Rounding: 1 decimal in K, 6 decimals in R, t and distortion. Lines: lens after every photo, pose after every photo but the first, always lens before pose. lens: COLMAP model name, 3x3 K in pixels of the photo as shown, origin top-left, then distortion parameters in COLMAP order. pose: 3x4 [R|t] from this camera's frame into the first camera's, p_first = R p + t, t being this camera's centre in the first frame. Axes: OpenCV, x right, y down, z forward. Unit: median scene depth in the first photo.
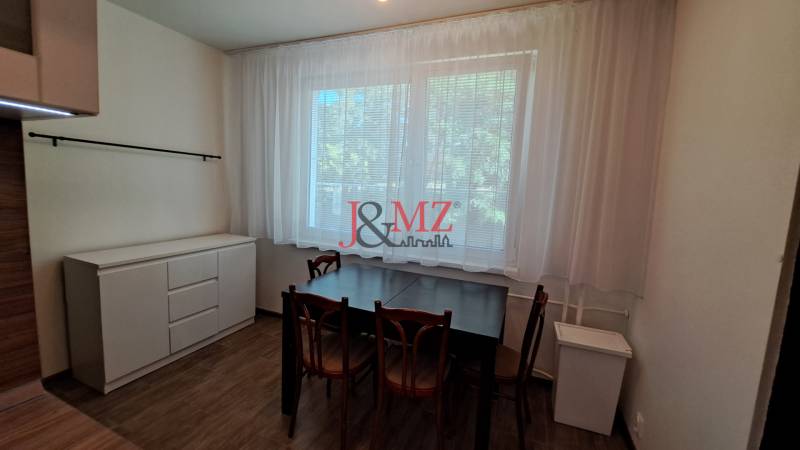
lens RADIAL K [[319.0, 0, 399.7], [0, 319.0, 222.3], [0, 0, 1]] dist [-0.016761, -0.000971]
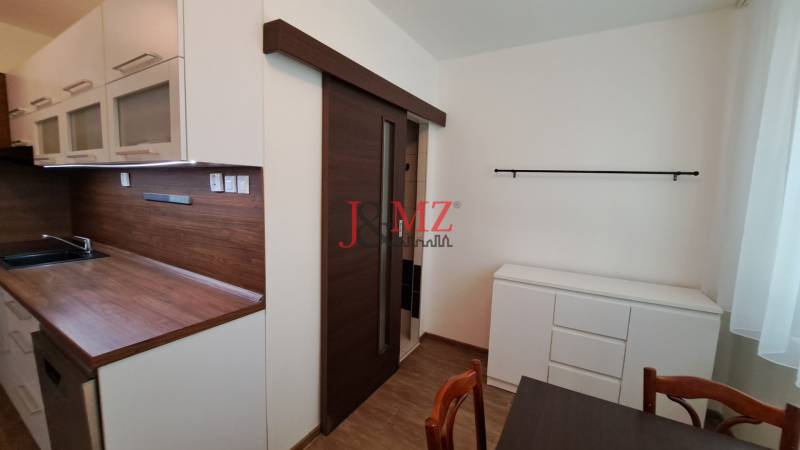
lens RADIAL K [[319.0, 0, 401.8], [0, 319.0, 221.4], [0, 0, 1]] dist [-0.016761, -0.000971]
pose [[-0.140573, 0.042821, -0.989144, 0.227366], [-0.154779, 0.985830, 0.064674, -0.072096], [0.977897, 0.162190, -0.131953, 0.677183]]
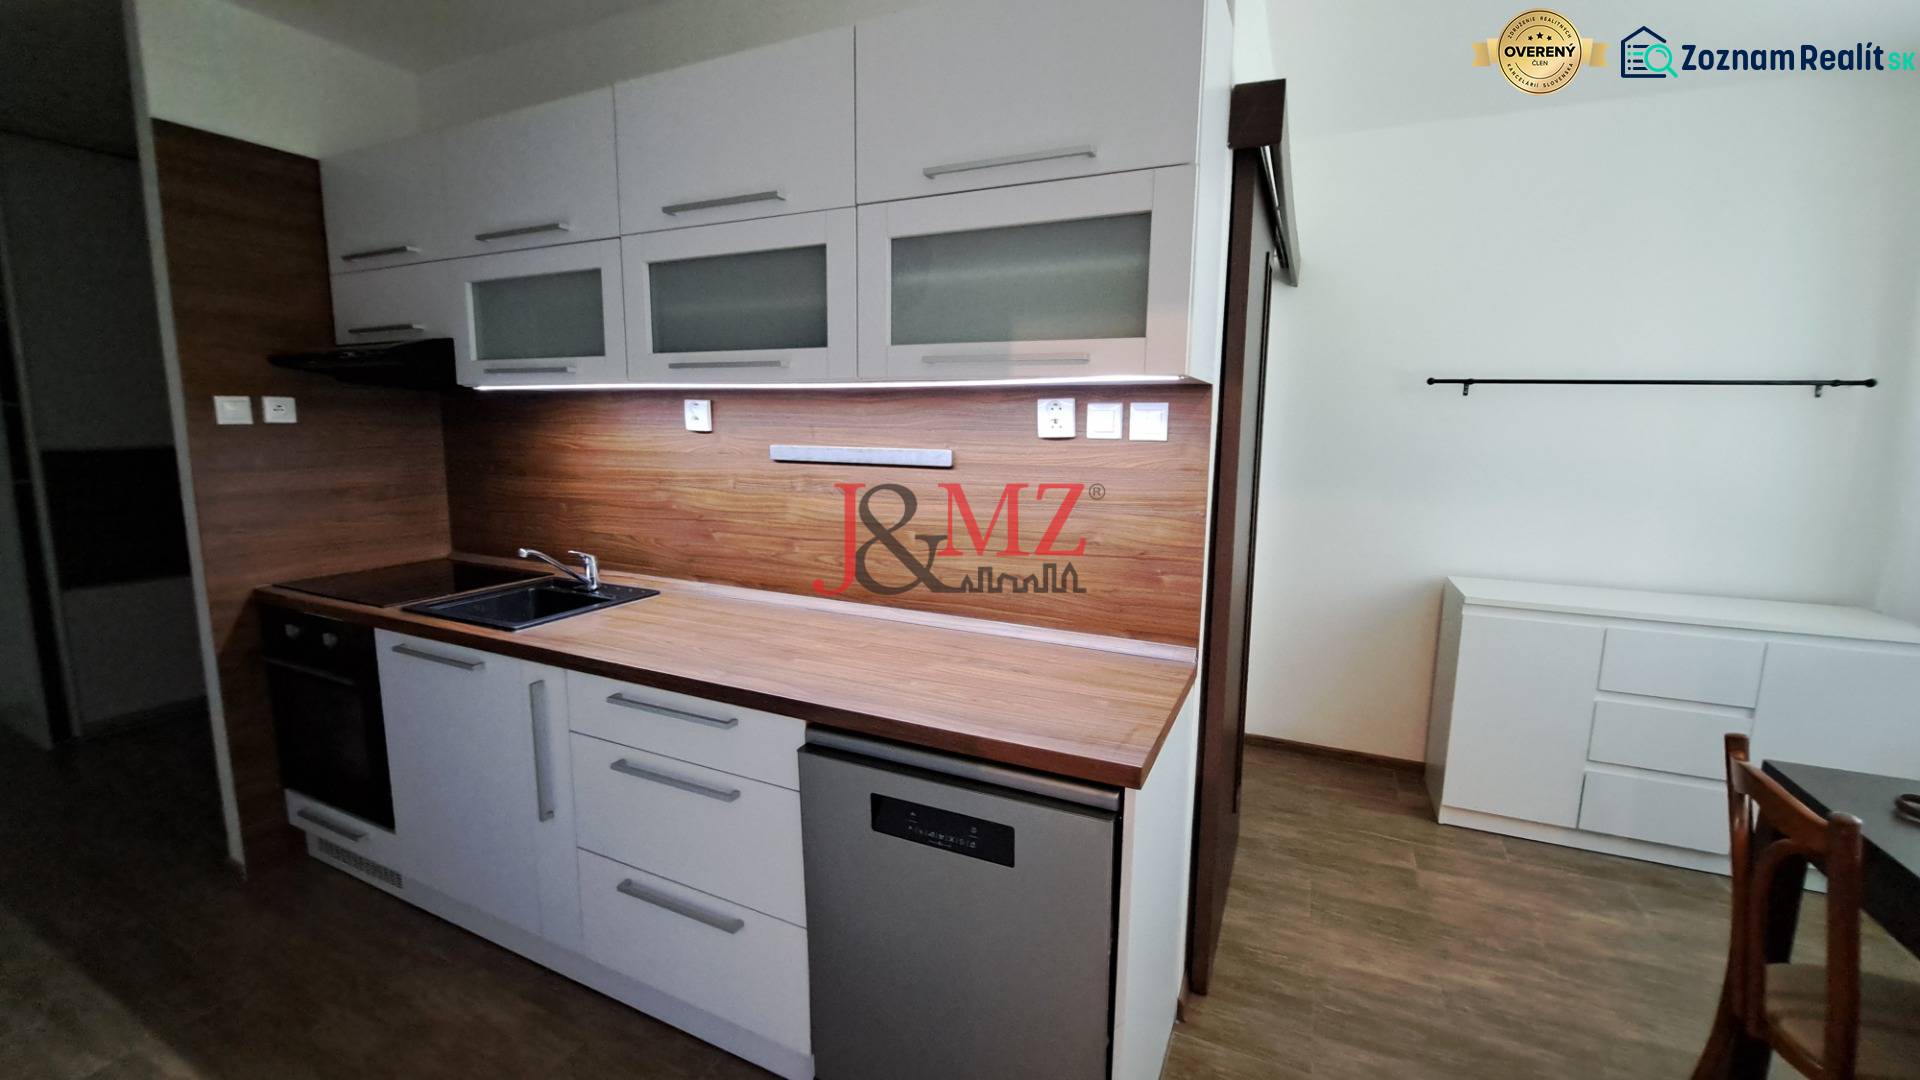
lens RADIAL K [[765.5, 0, 961.5], [0, 765.5, 532.1], [0, 0, 1]] dist [-0.016761, -0.000971]
pose [[-0.050921, 0.084216, -0.995146, 0.396582], [-0.128836, 0.987558, 0.090167, 0.010952], [0.990358, 0.132802, -0.039438, 0.108594]]
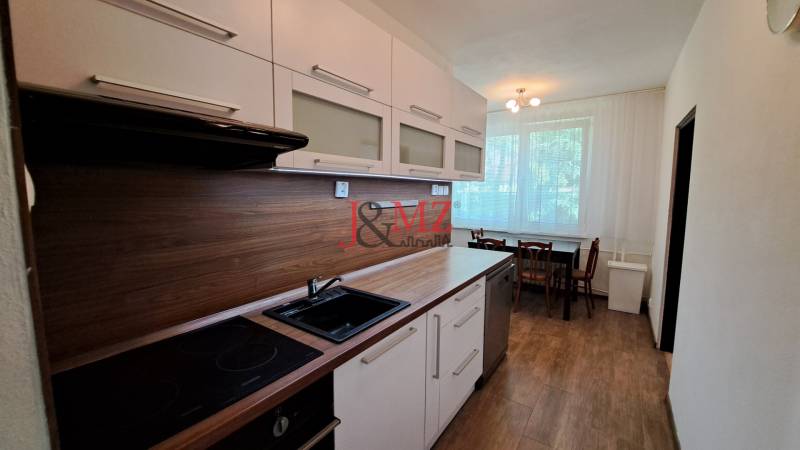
lens RADIAL K [[319.0, 0, 410.2], [0, 319.0, 222.6], [0, 0, 1]] dist [-0.016761, -0.000971]
pose [[0.979009, -0.025182, -0.202255, -0.271273], [0.022385, 0.999620, -0.016104, 0.097476], [0.202583, 0.011239, 0.979201, -1.069649]]
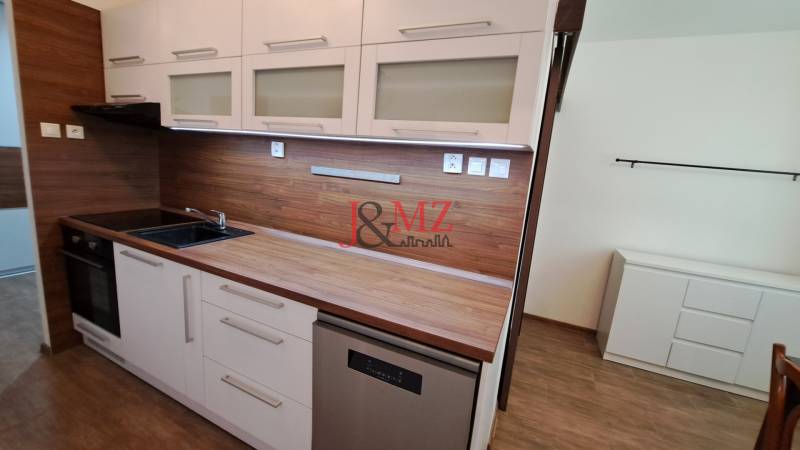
lens RADIAL K [[319.0, 0, 400.4], [0, 319.0, 222.1], [0, 0, 1]] dist [-0.016761, -0.000971]
pose [[-0.038367, 0.118905, -0.992164, 0.271021], [-0.200850, 0.971714, 0.124221, 0.012136], [0.978870, 0.204042, -0.013400, 0.084803]]
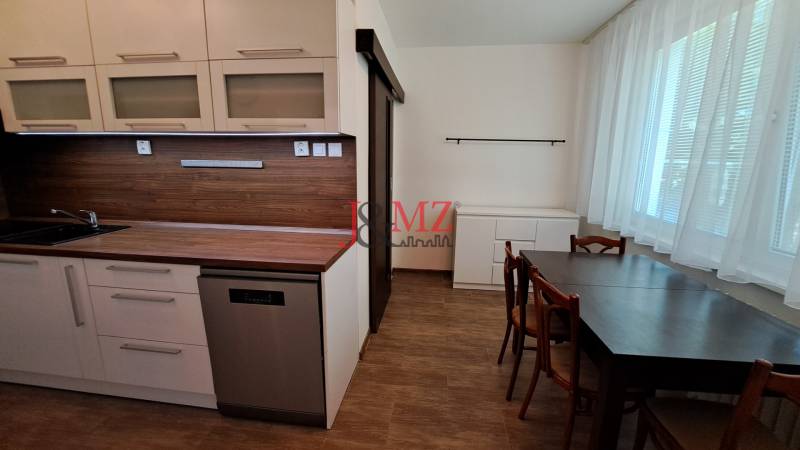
lens RADIAL K [[319.0, 0, 402.7], [0, 319.0, 221.9], [0, 0, 1]] dist [-0.016761, -0.000971]
pose [[0.272134, 0.134877, -0.952760, 0.538836], [-0.108887, 0.988085, 0.108776, 0.027824], [0.956079, 0.074142, 0.283577, 0.194063]]
